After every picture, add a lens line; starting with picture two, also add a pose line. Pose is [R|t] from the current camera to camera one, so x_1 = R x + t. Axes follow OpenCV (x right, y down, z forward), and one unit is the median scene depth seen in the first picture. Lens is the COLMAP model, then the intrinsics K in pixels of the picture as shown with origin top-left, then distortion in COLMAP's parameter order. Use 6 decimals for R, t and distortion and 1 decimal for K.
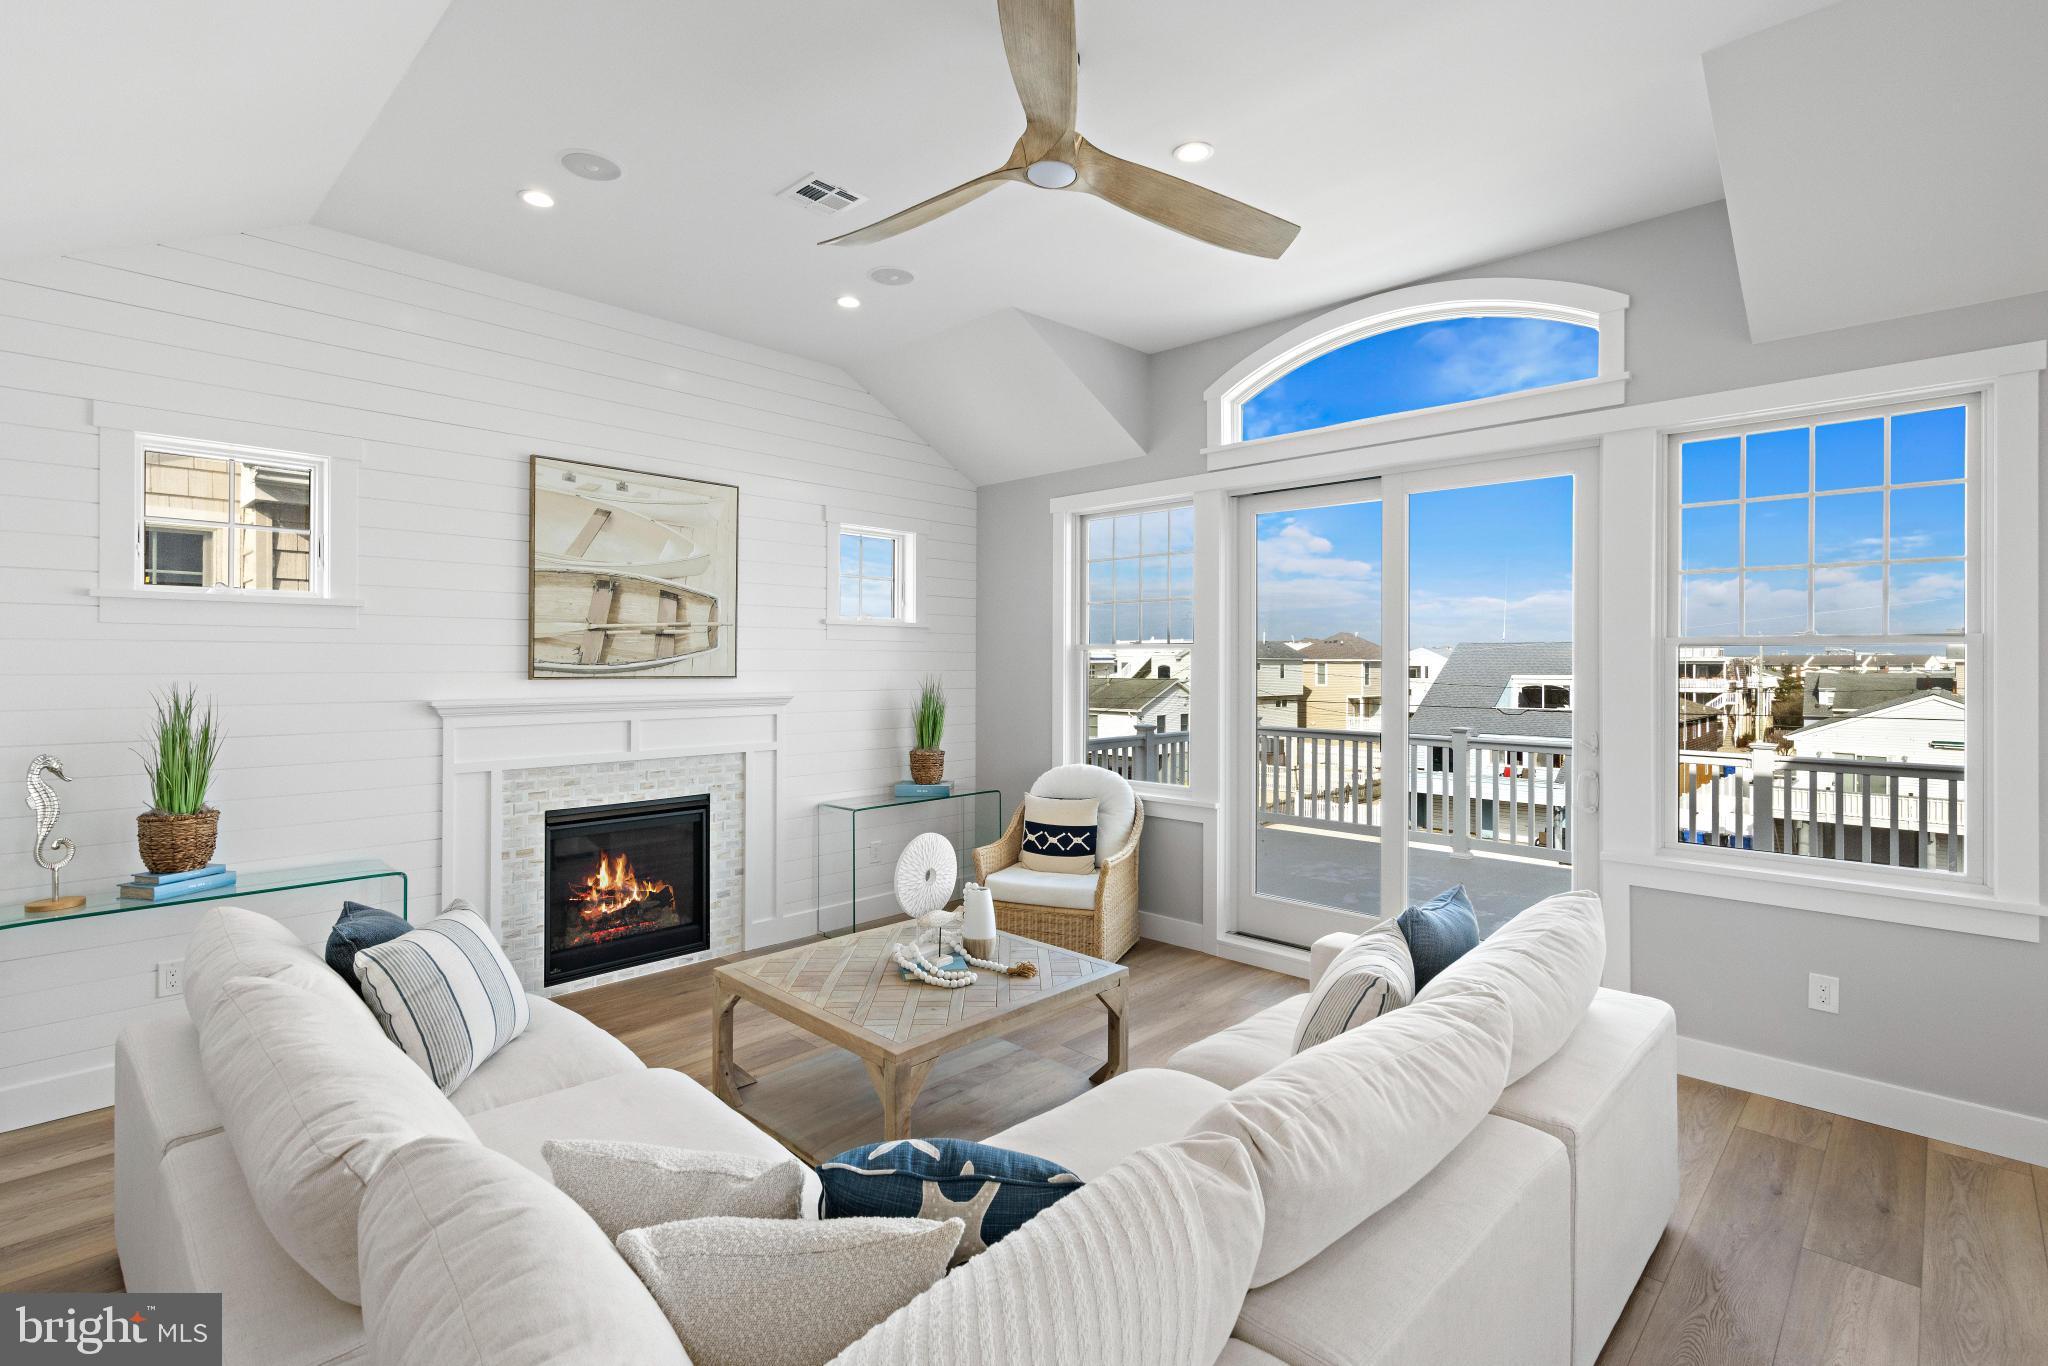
lens RADIAL K [[948.0, 0, 1031.4], [0, 948.0, 659.3], [0, 0, 1]] dist [0.004200, 0.000278]
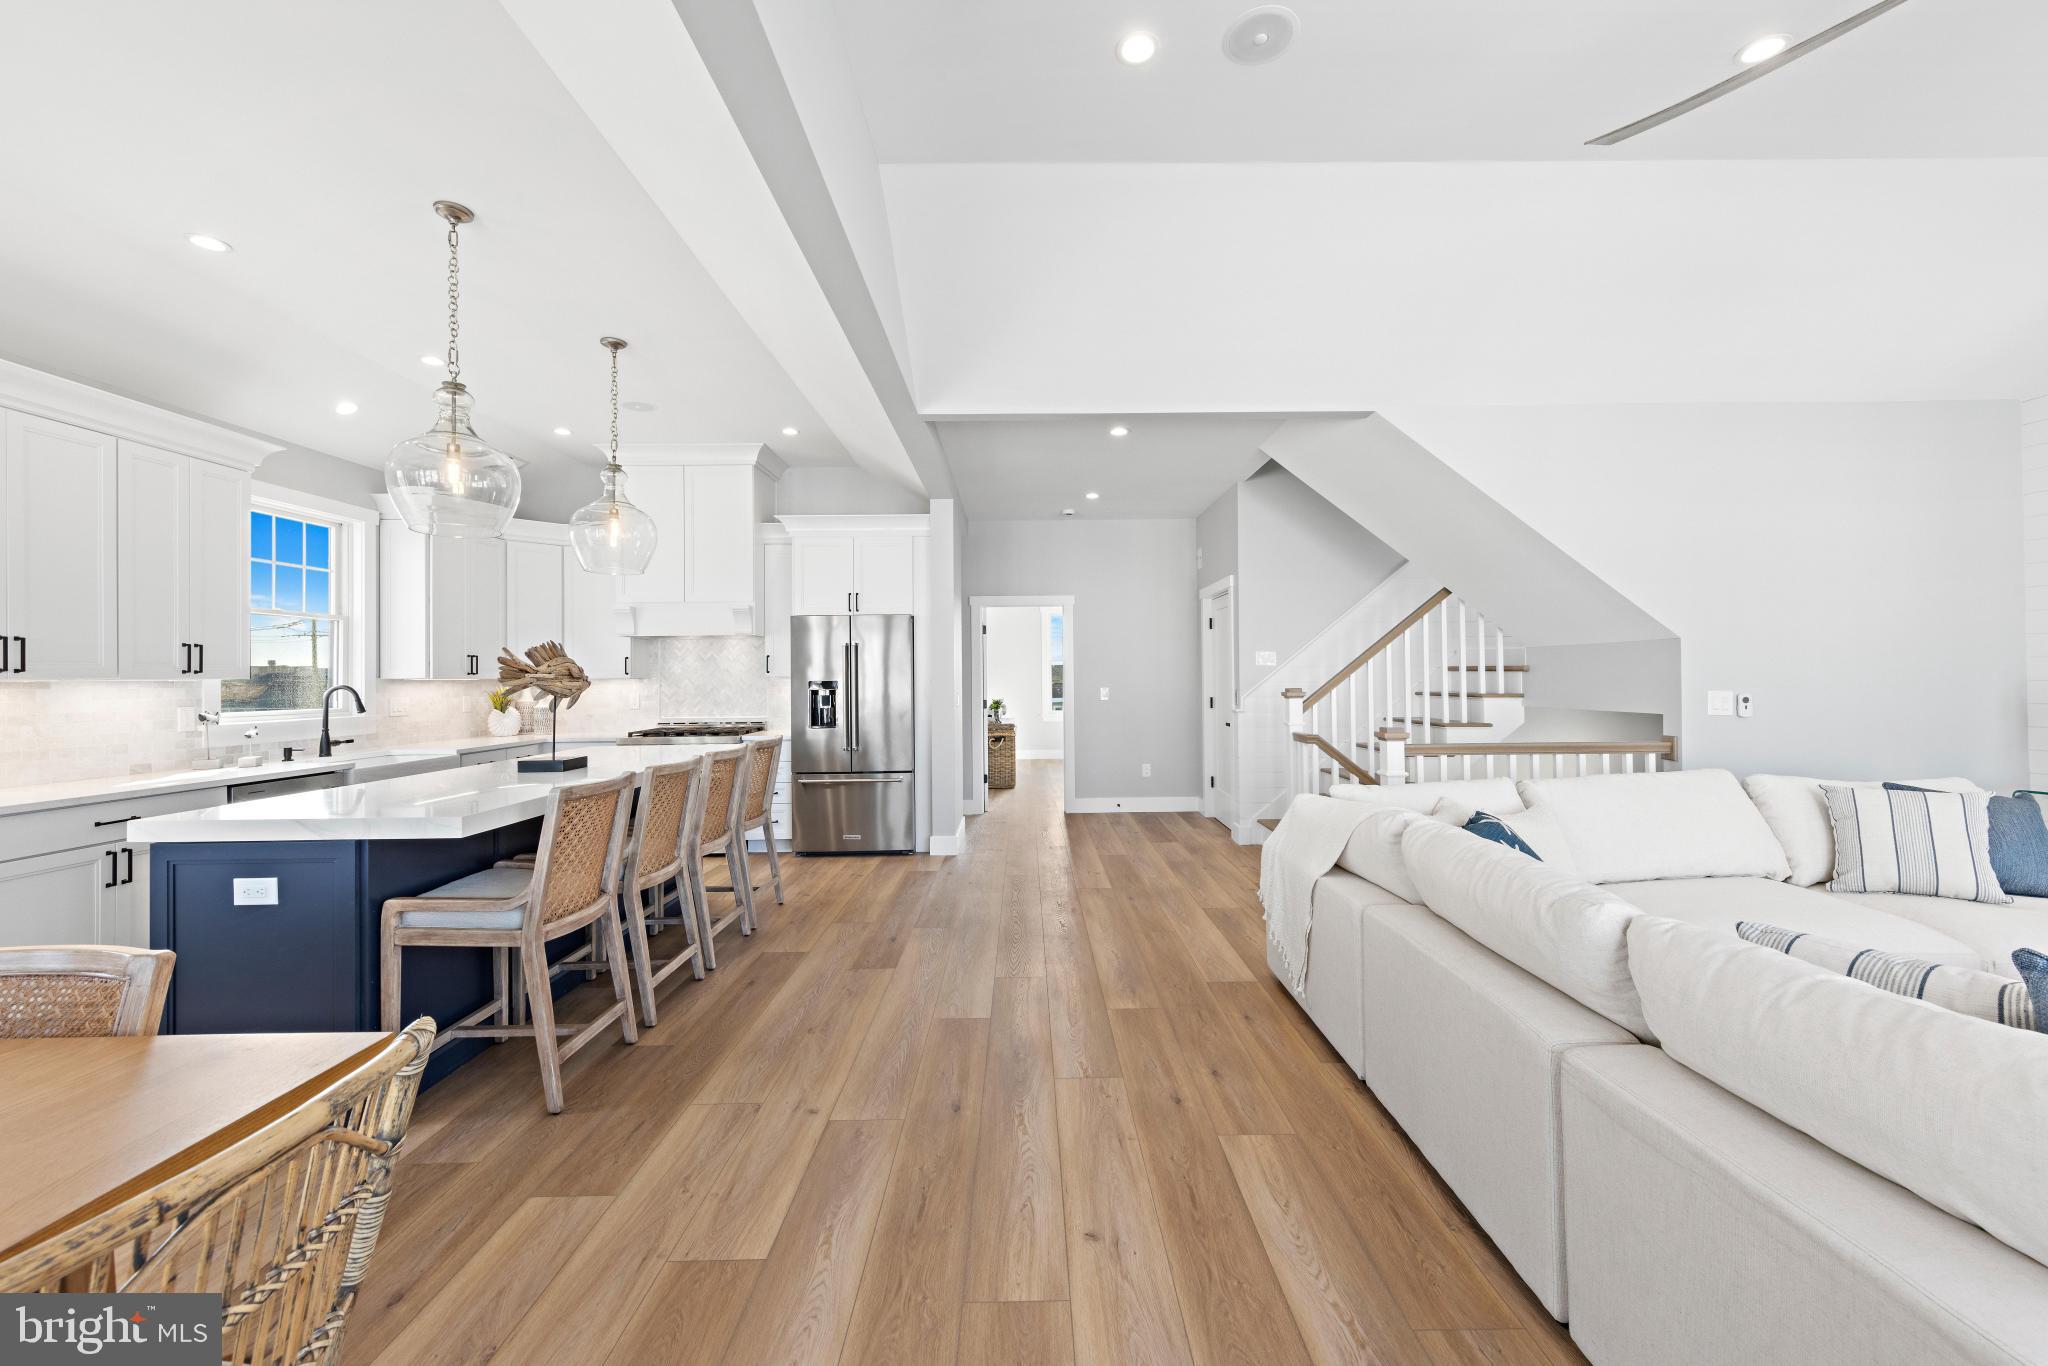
lens RADIAL K [[800.1, 0, 1034.0], [0, 800.1, 671.3], [0, 0, 1]] dist [0.002639, 0.000041]
pose [[-0.715144, -0.000647, -0.698977, 0.620846], [0.009893, 0.999890, -0.011047, 0.050689], [0.698908, -0.014815, -0.715059, 0.497313]]
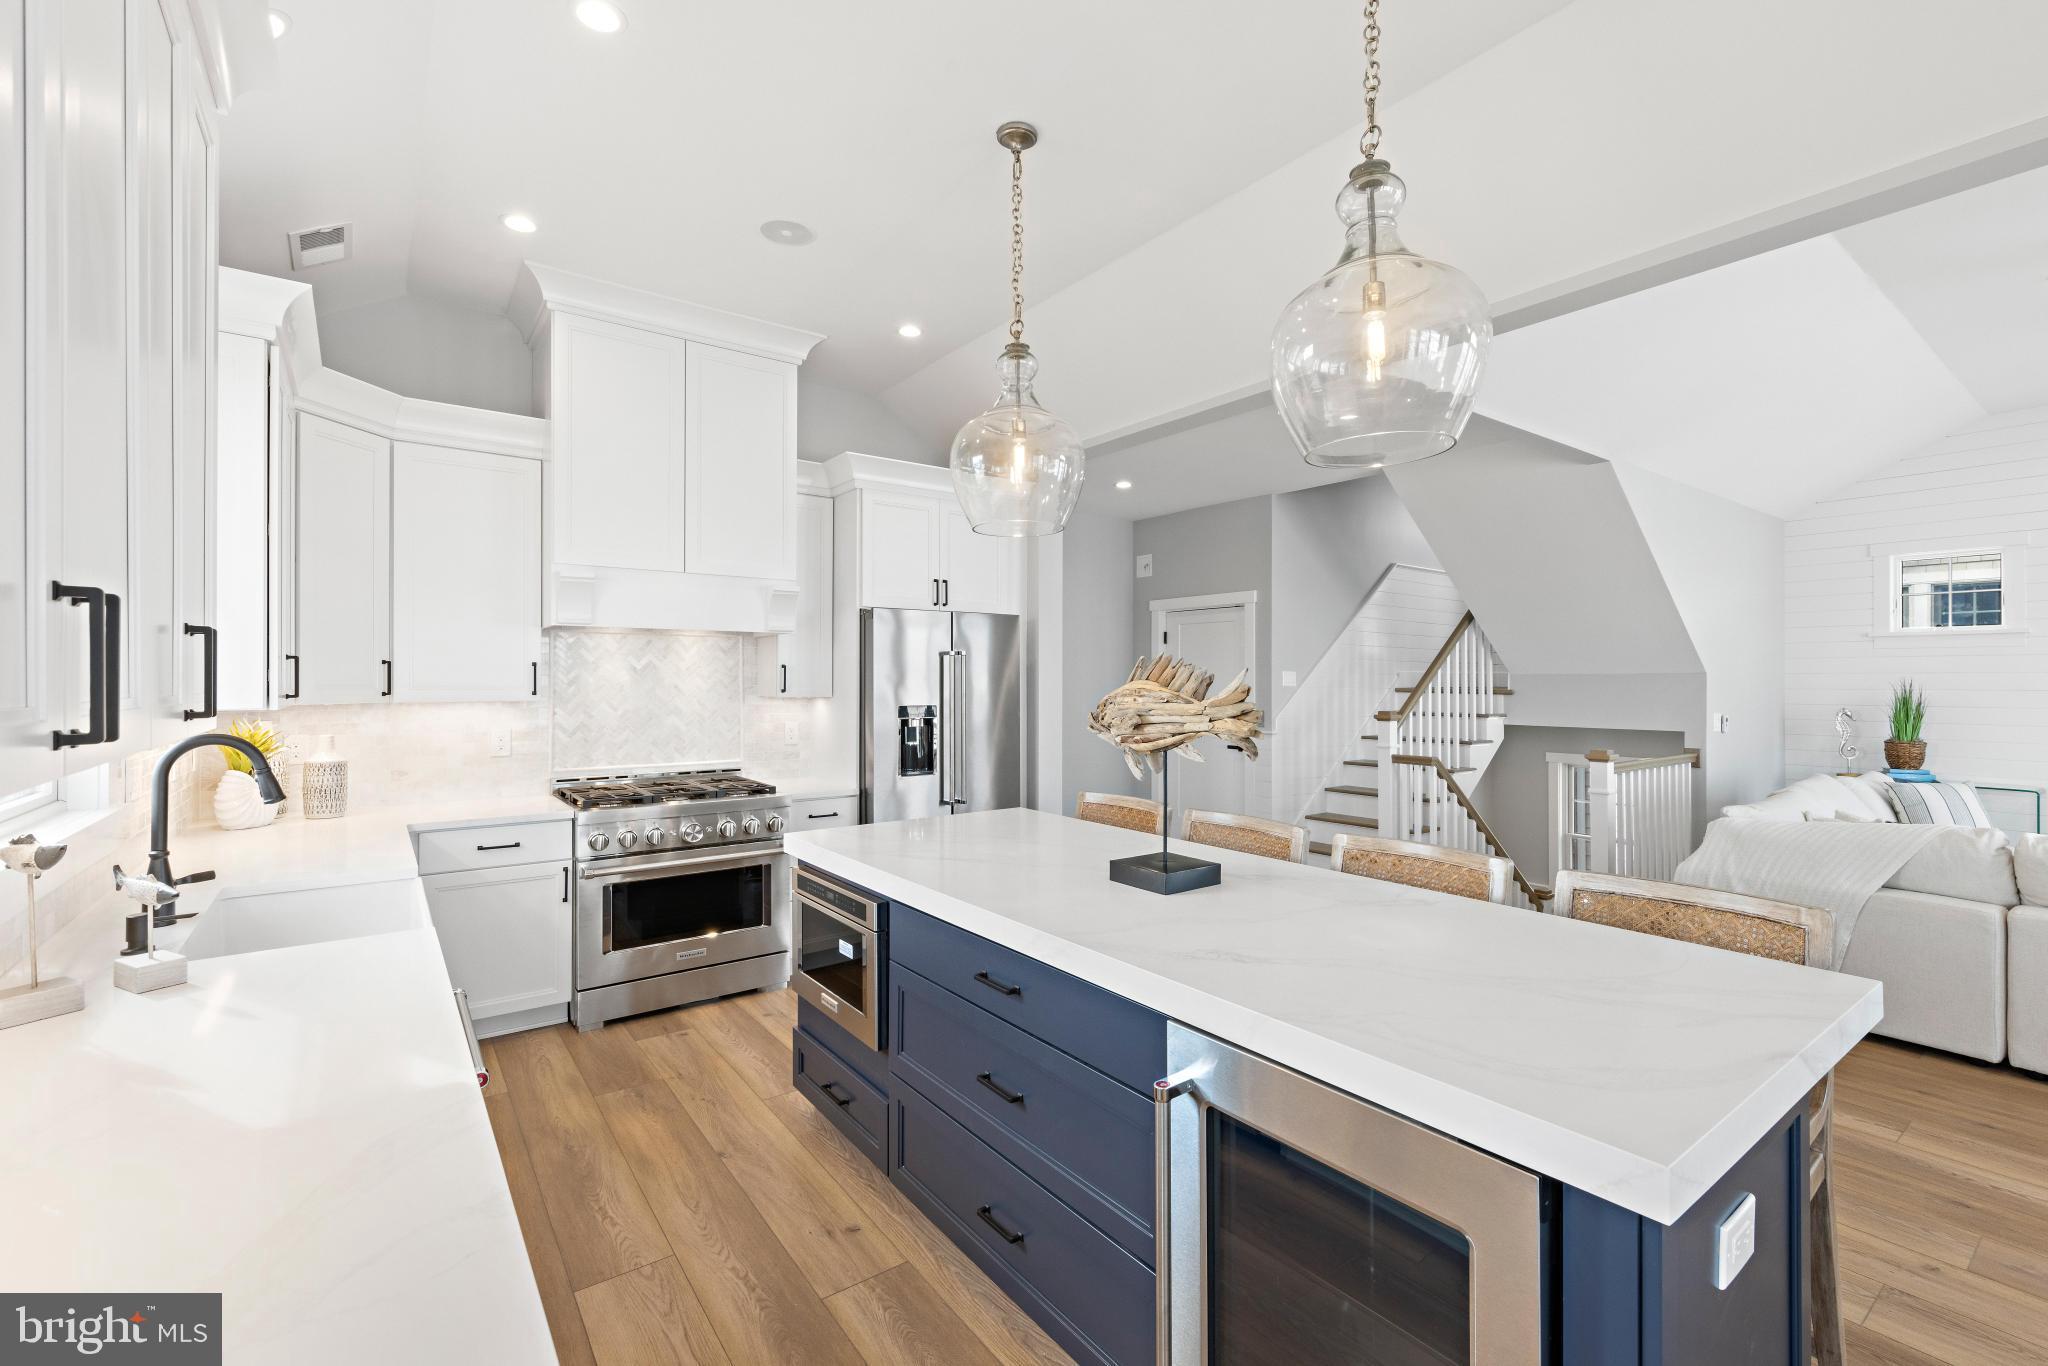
lens RADIAL K [[879.4, 0, 1031.9], [0, 879.4, 676.6], [0, 0, 1]] dist [0.003359, 0.000398]
pose [[-0.167279, -0.007013, -0.985885, 0.893600], [0.001457, 0.999972, -0.007360, 0.024514], [0.985909, -0.002667, -0.167264, -0.365462]]
